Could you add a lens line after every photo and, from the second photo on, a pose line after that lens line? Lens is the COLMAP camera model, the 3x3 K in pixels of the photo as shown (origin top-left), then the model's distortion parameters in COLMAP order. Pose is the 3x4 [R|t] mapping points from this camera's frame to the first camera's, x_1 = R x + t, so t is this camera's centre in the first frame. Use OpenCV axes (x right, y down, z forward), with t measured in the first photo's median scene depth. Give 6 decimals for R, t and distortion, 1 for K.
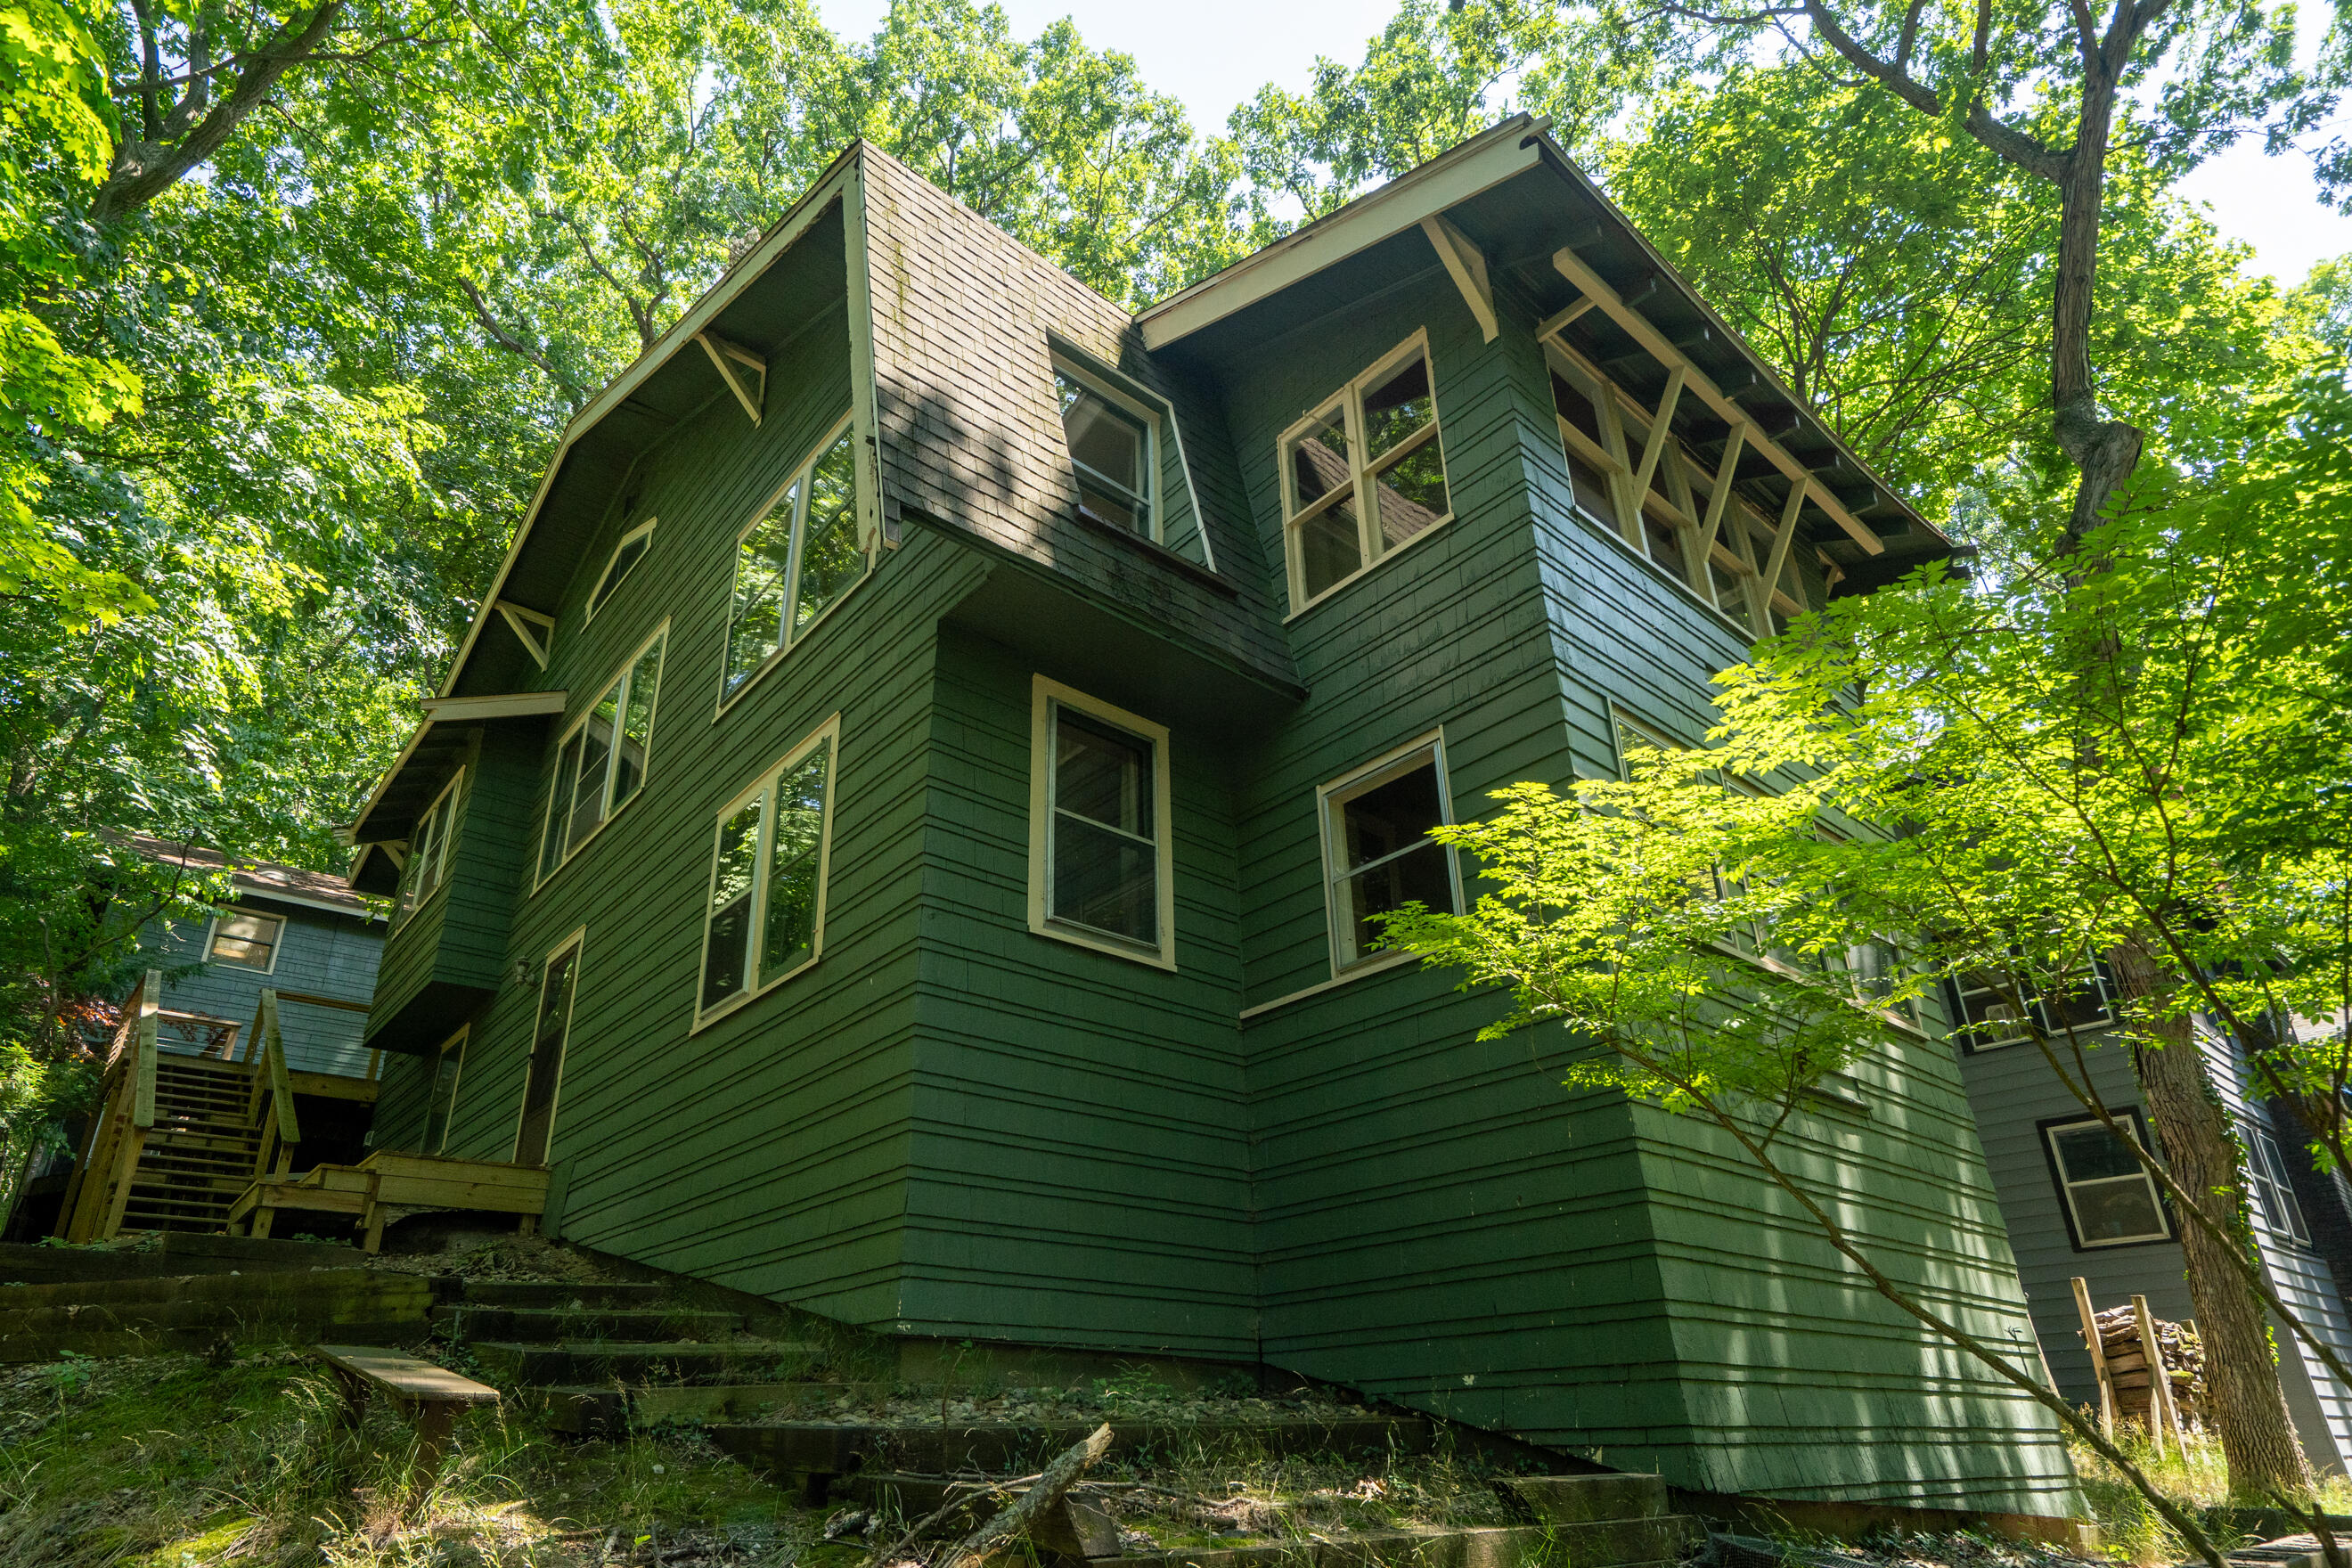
lens RADIAL K [[1309.3, 0, 1177.3], [0, 1309.3, 794.8], [0, 0, 1]] dist [0.000015, 0.000093]
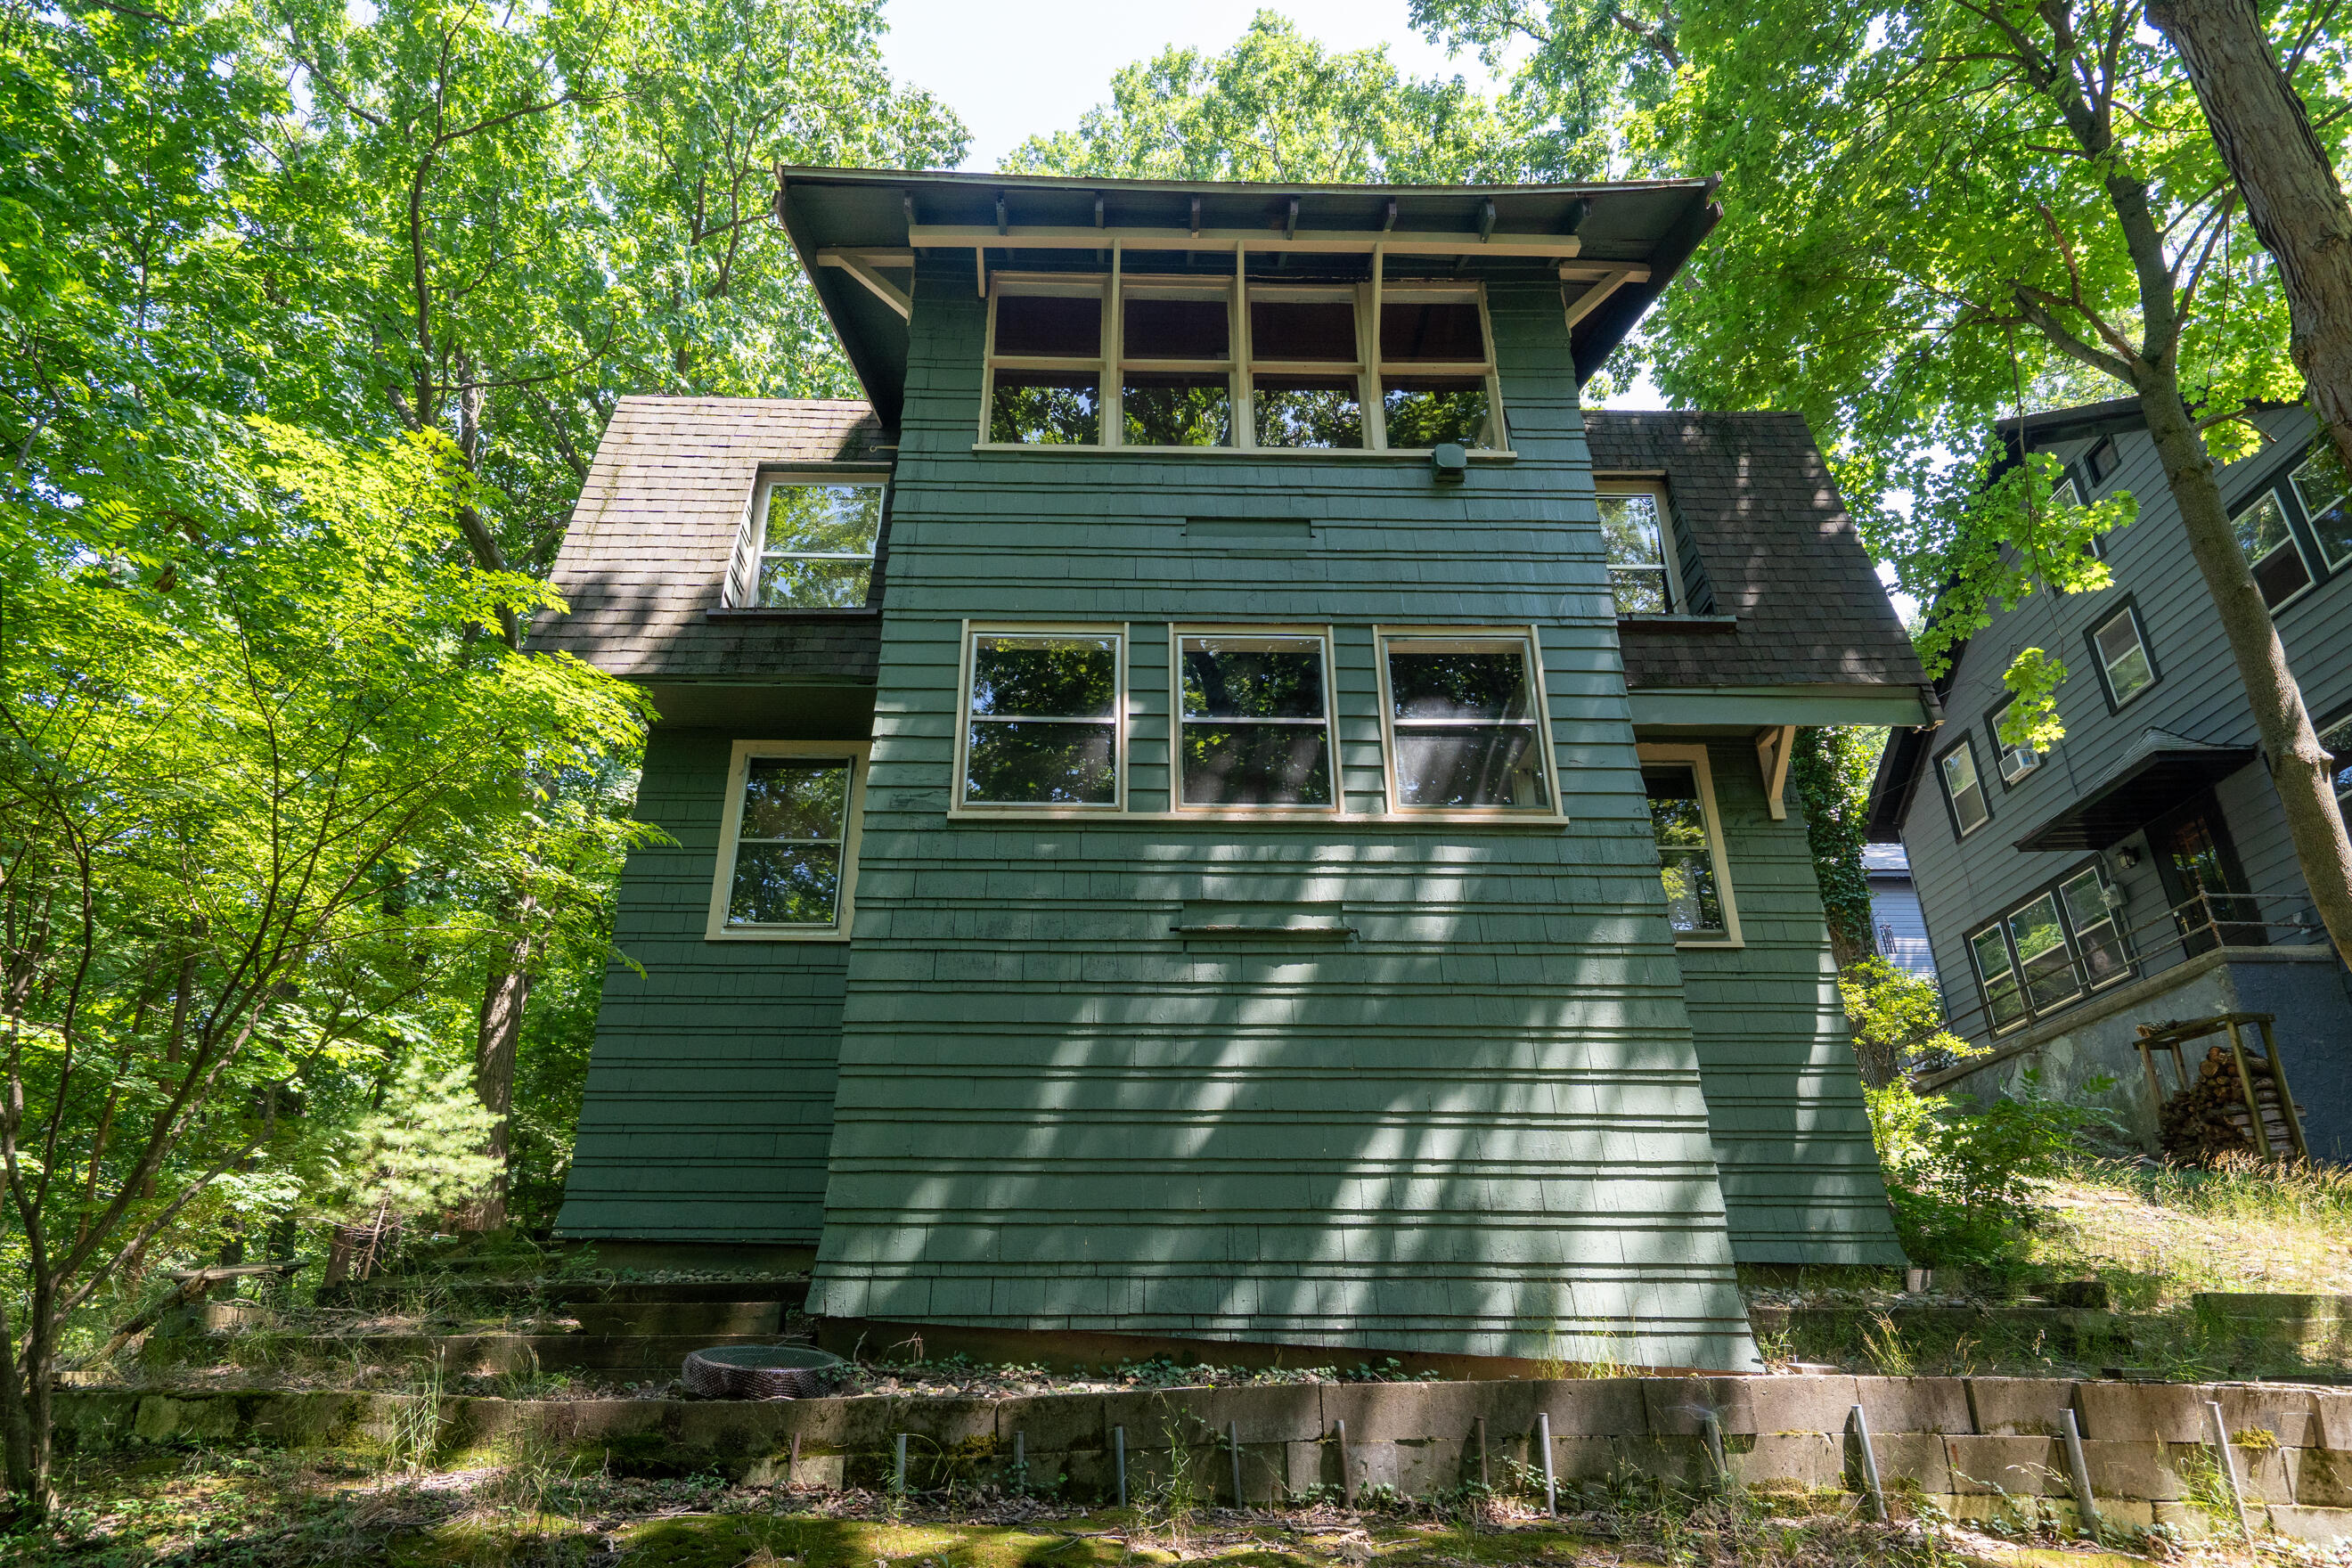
lens RADIAL K [[1309.3, 0, 1172.0], [0, 1309.3, 781.9], [0, 0, 1]] dist [0.000015, 0.000093]
pose [[0.767746, -0.275623, -0.578445, 1.265311], [0.282389, 0.955902, -0.080675, 0.228730], [0.575172, -0.101408, 0.811722, 0.249449]]
